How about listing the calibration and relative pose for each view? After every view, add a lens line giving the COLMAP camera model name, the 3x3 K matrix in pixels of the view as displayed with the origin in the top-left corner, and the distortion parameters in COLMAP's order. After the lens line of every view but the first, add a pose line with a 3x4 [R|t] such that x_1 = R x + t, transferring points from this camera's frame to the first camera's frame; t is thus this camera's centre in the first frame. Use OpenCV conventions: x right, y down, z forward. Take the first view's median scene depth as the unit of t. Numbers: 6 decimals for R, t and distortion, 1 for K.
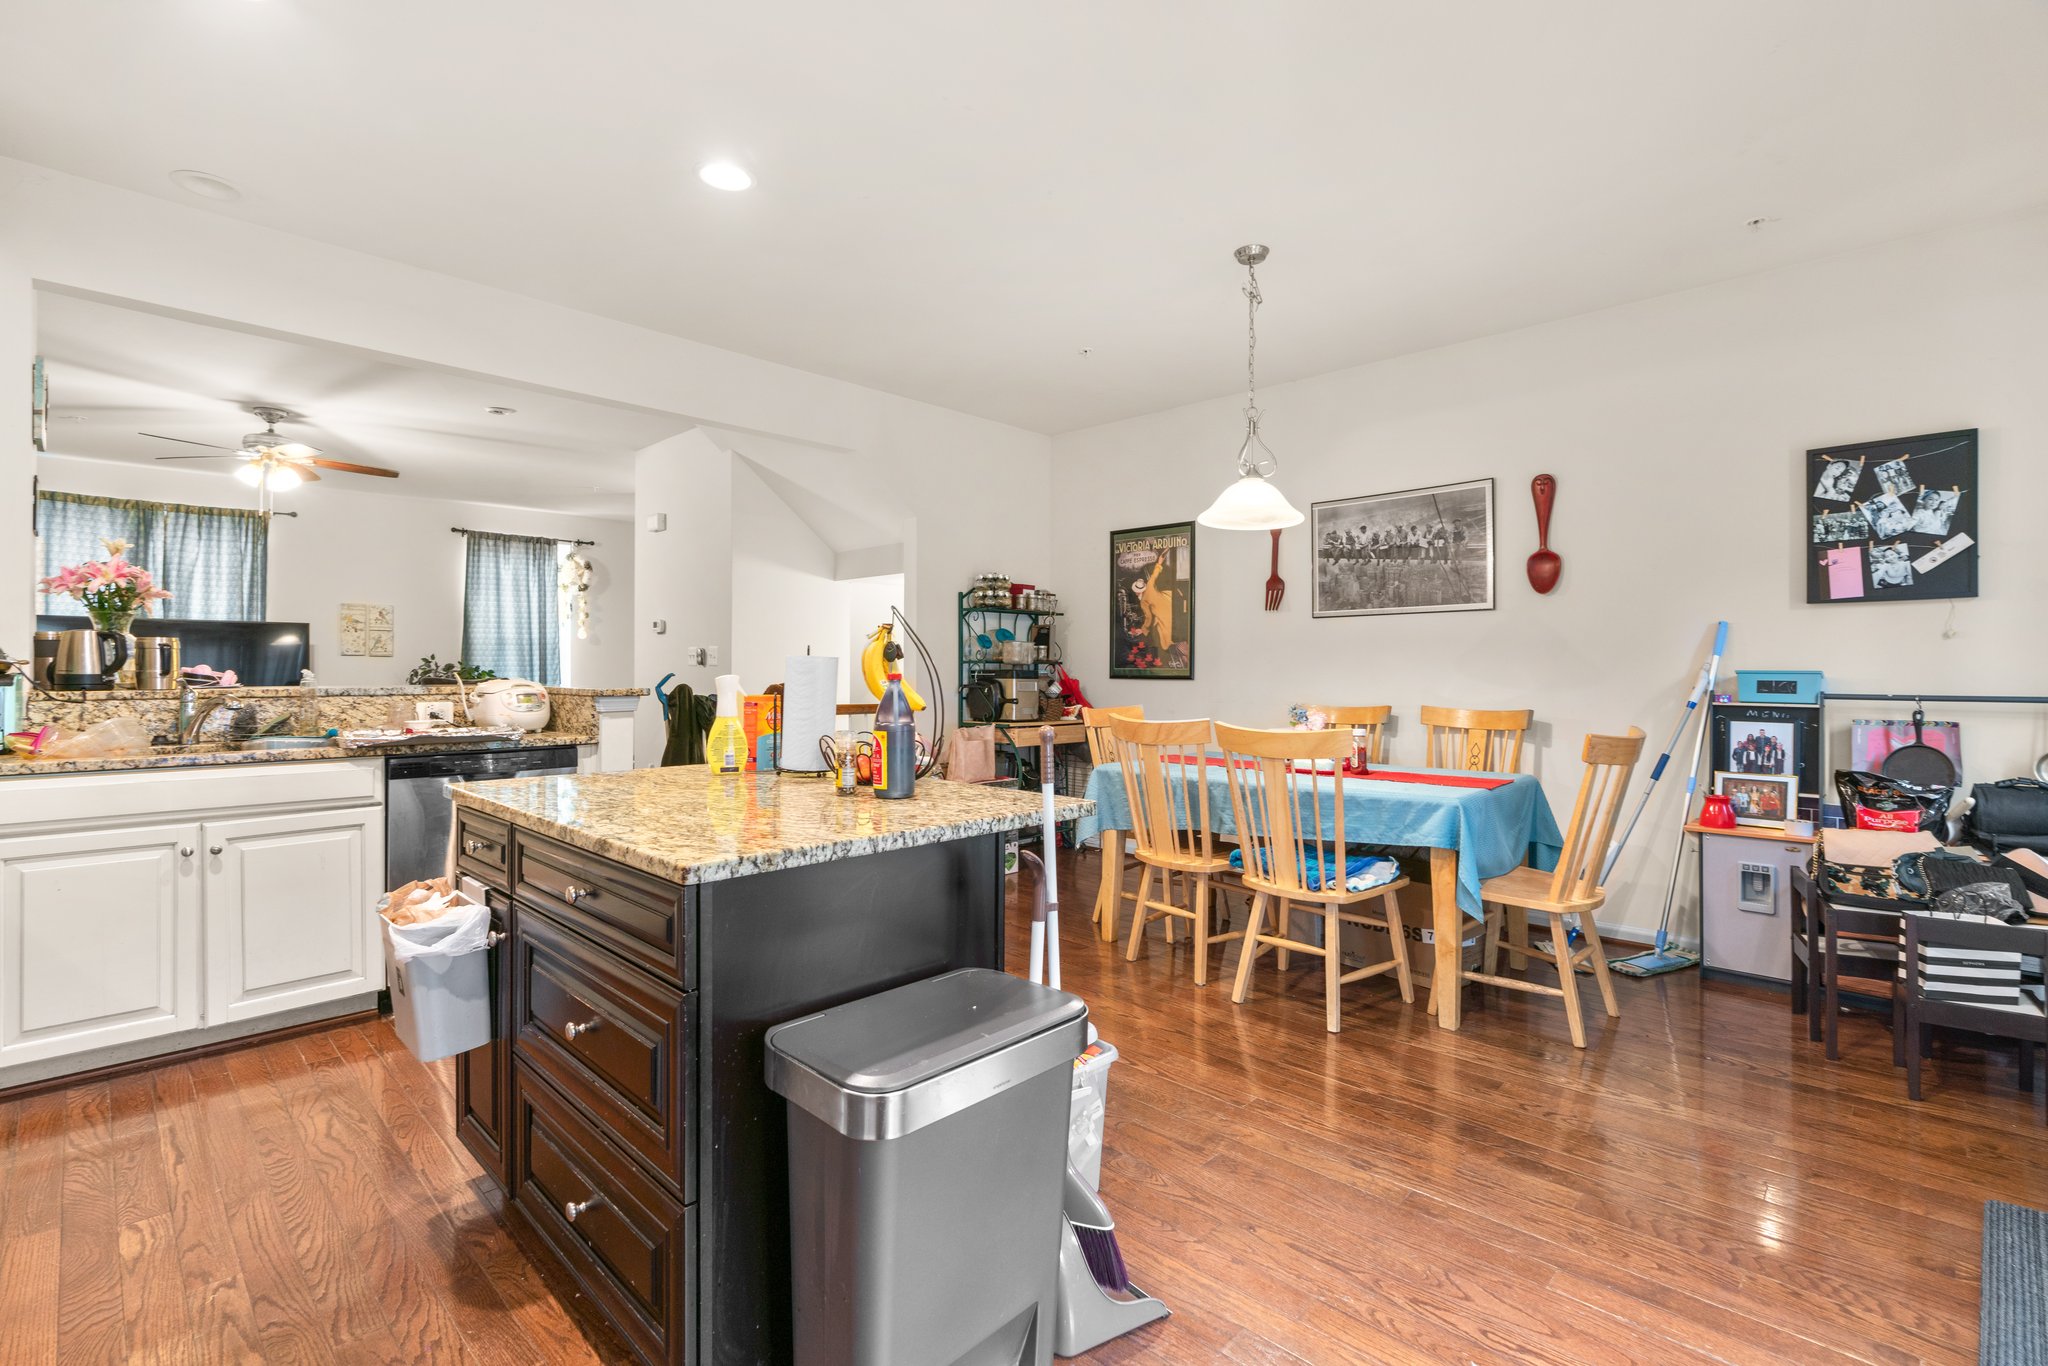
lens RADIAL K [[938.3, 0, 1020.7], [0, 938.3, 673.1], [0, 0, 1]] dist [-0.014293, 0.007164]
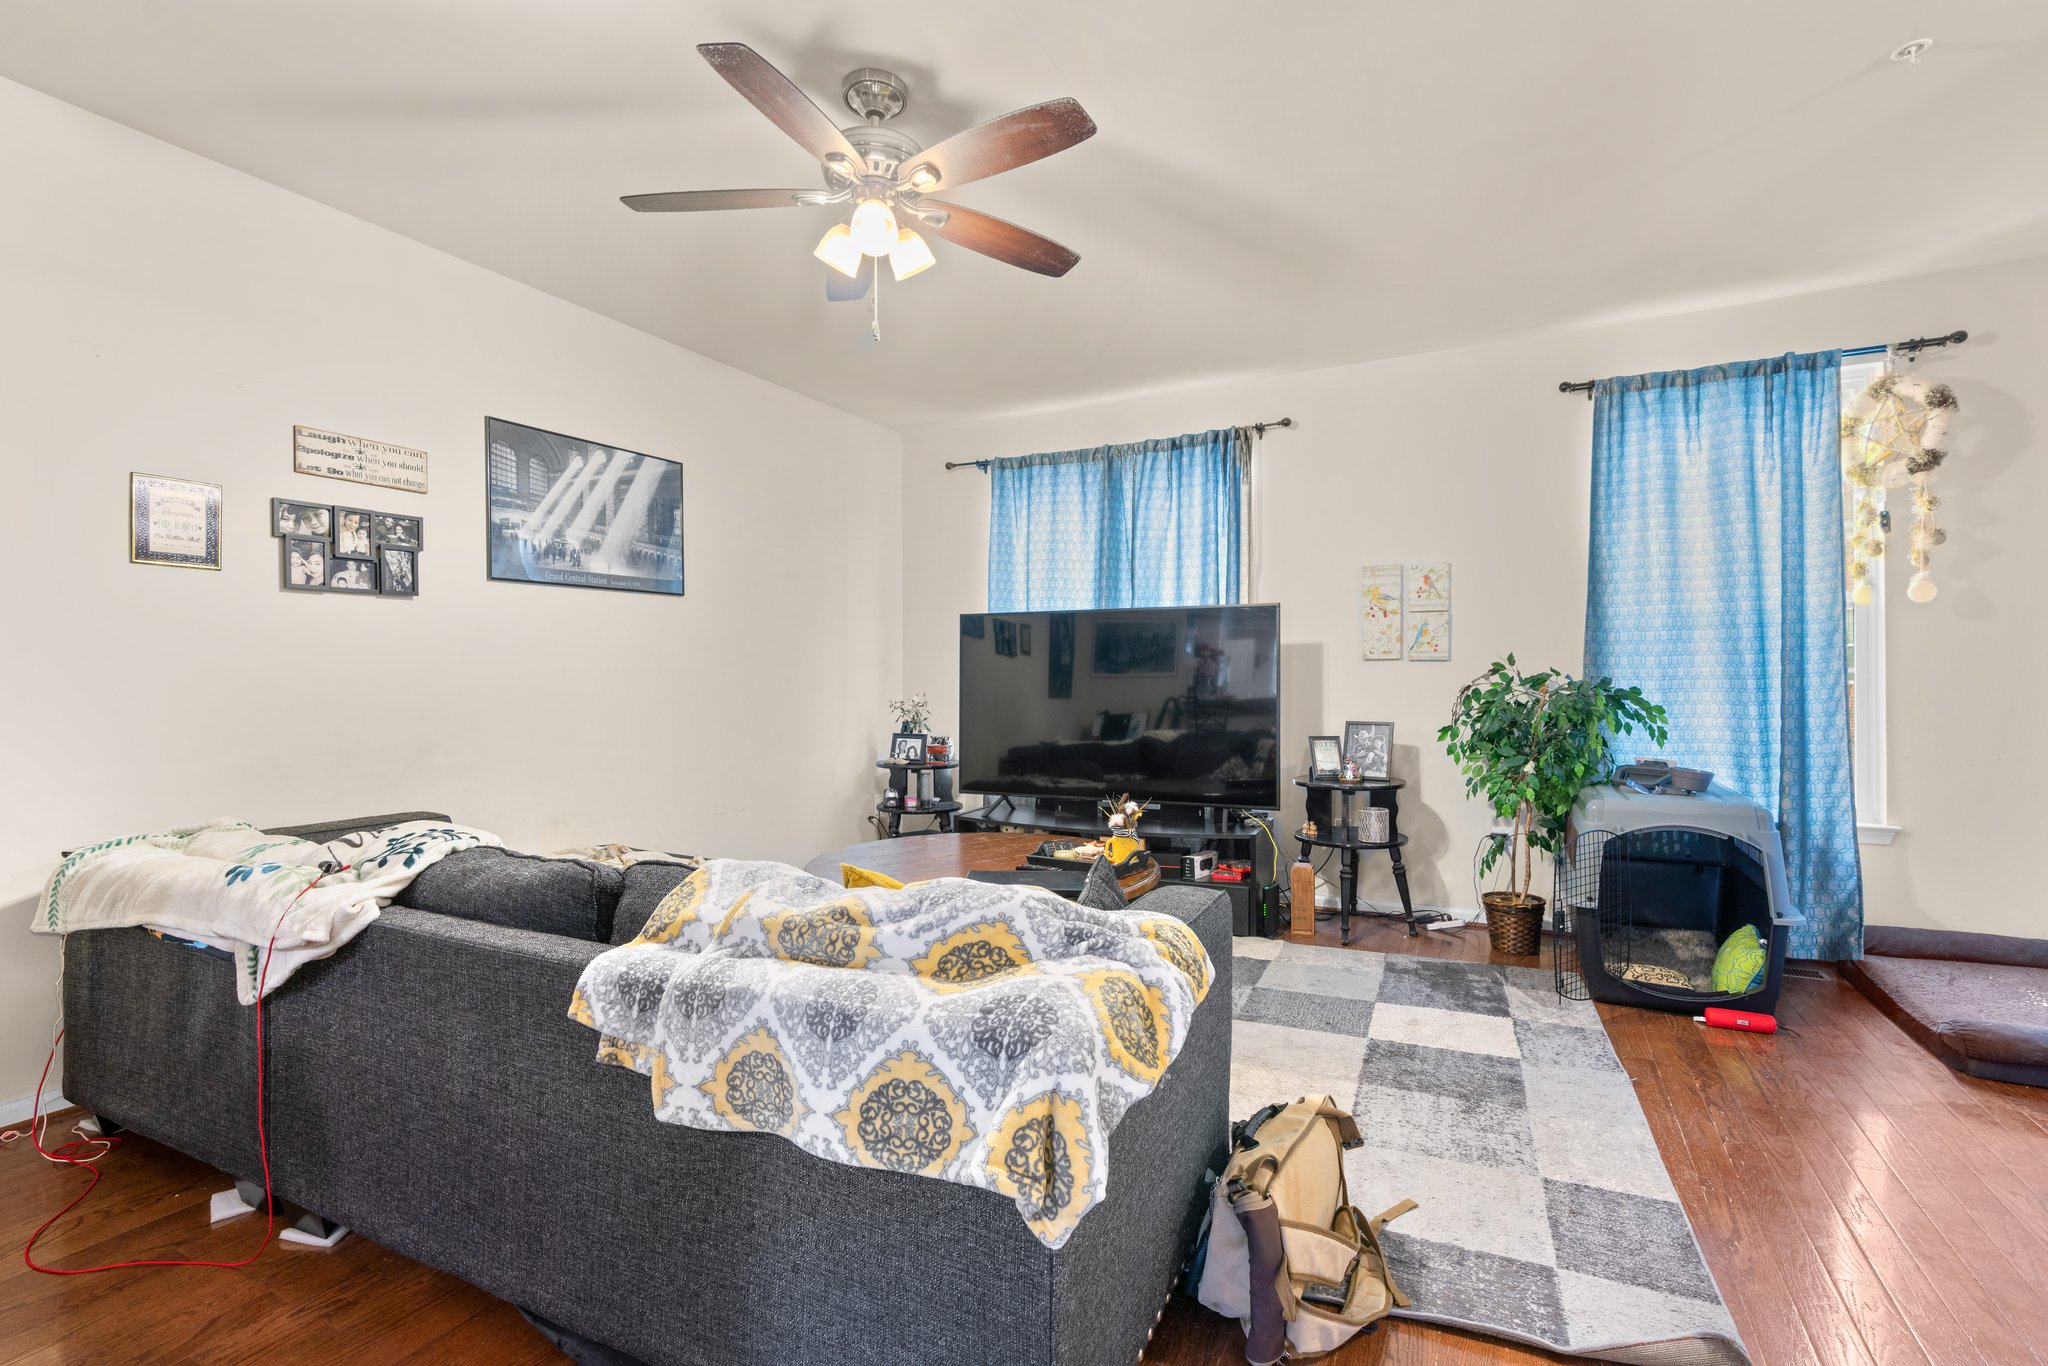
lens RADIAL K [[938.3, 0, 1032.1], [0, 938.3, 675.8], [0, 0, 1]] dist [-0.014293, 0.007164]
pose [[0.291682, -0.009324, -0.956470, -0.459073], [0.000877, 0.999955, -0.009481, -0.009077], [0.956515, 0.001927, 0.291677, 1.164477]]
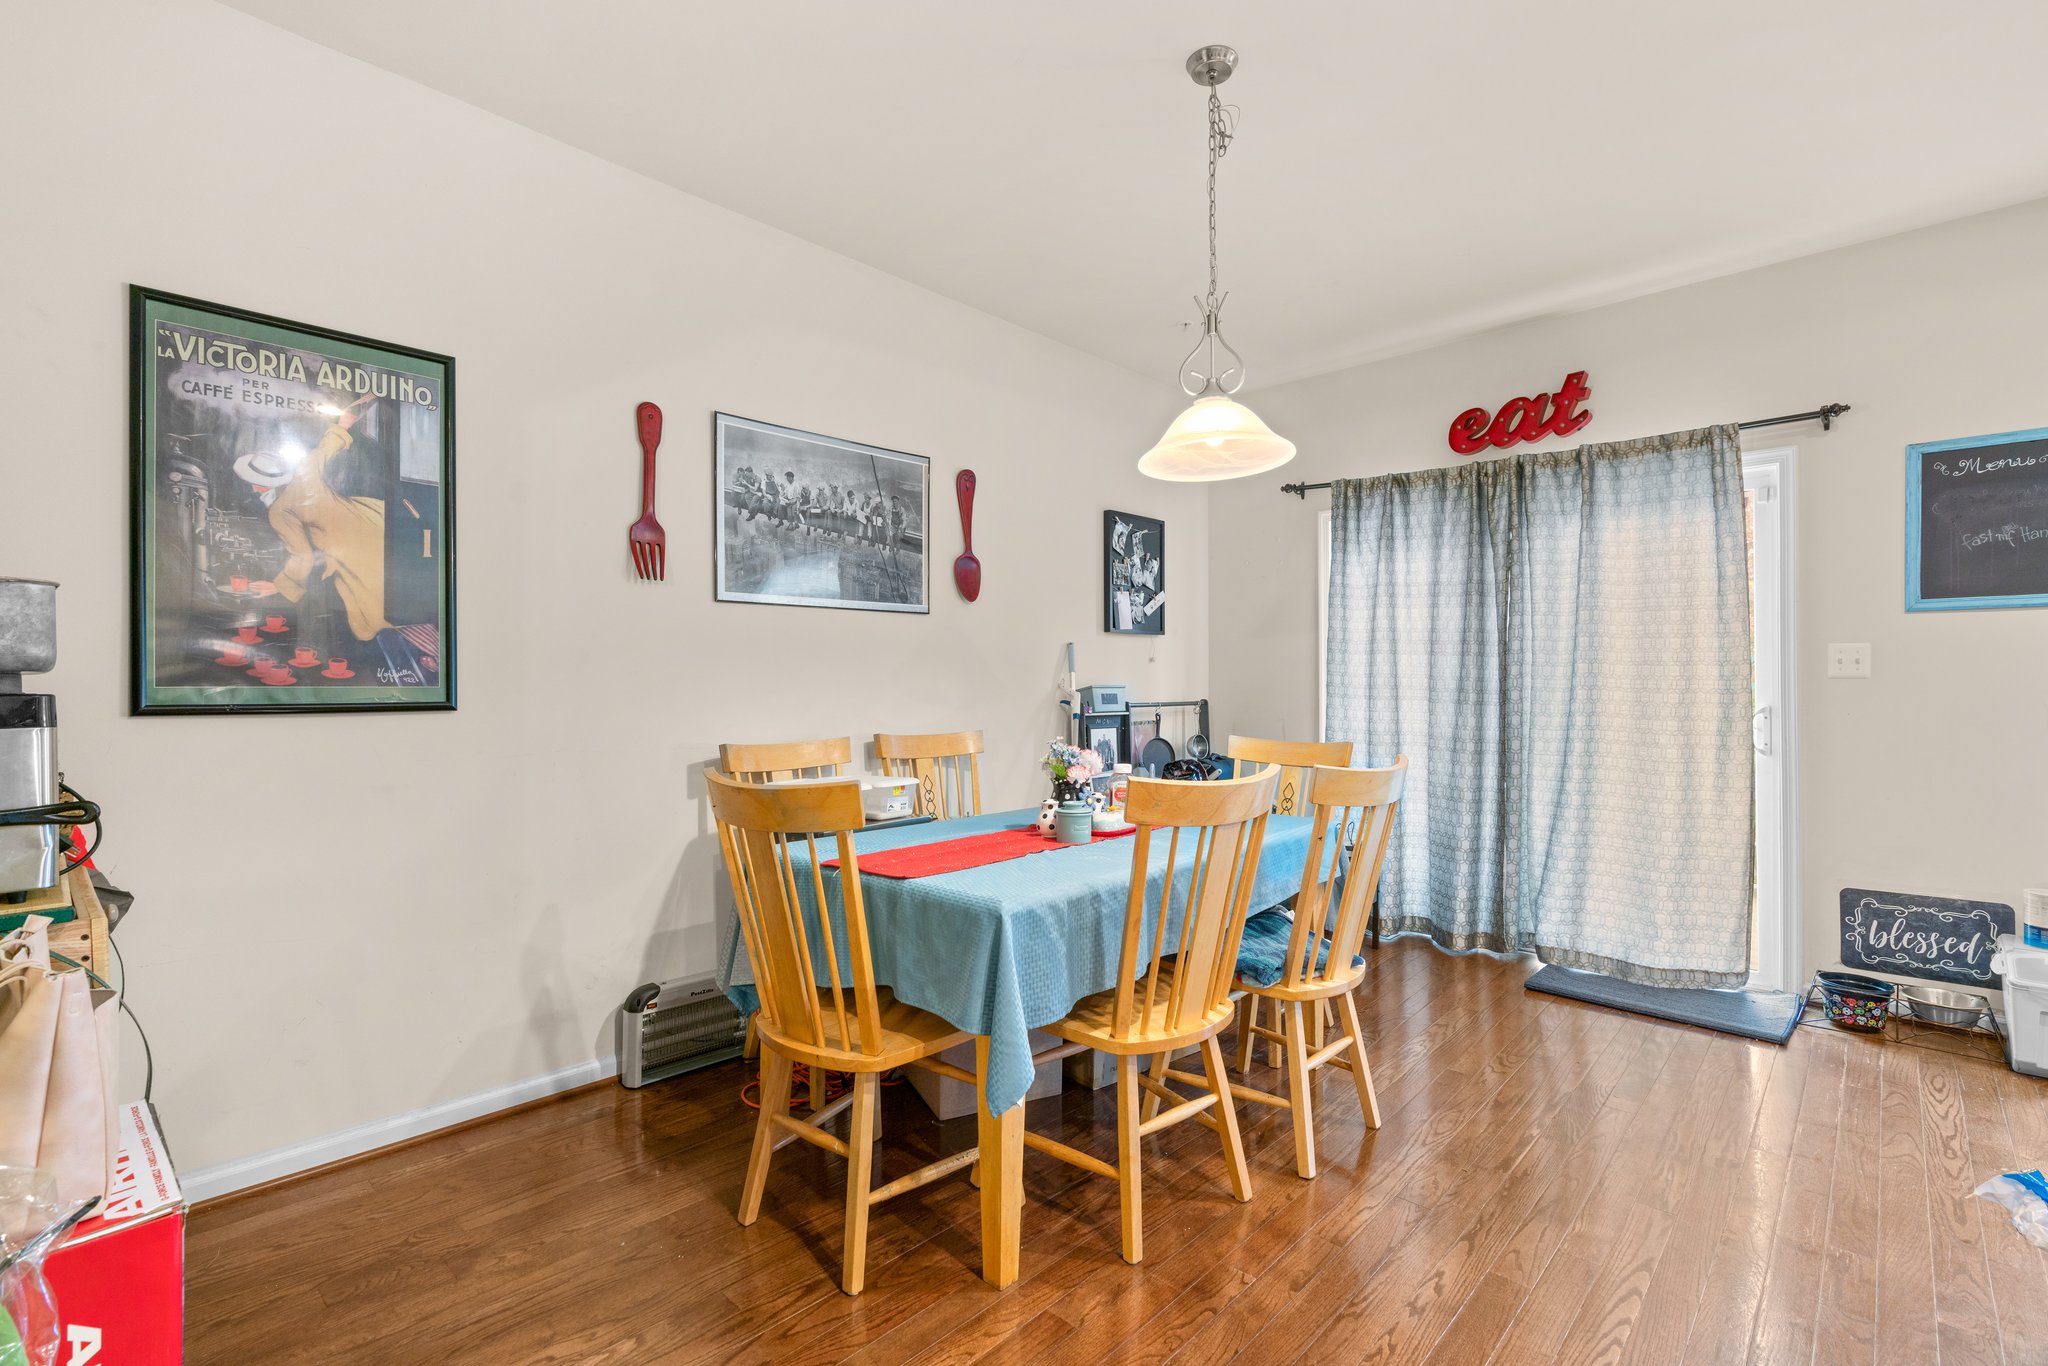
lens RADIAL K [[938.3, 0, 1029.1], [0, 938.3, 682.1], [0, 0, 1]] dist [-0.014293, 0.007164]
pose [[-0.034076, 0.001047, 0.999419, -0.311582], [0.008740, 0.999962, -0.000750, -0.005055], [-0.999381, 0.008709, -0.034084, 0.863918]]
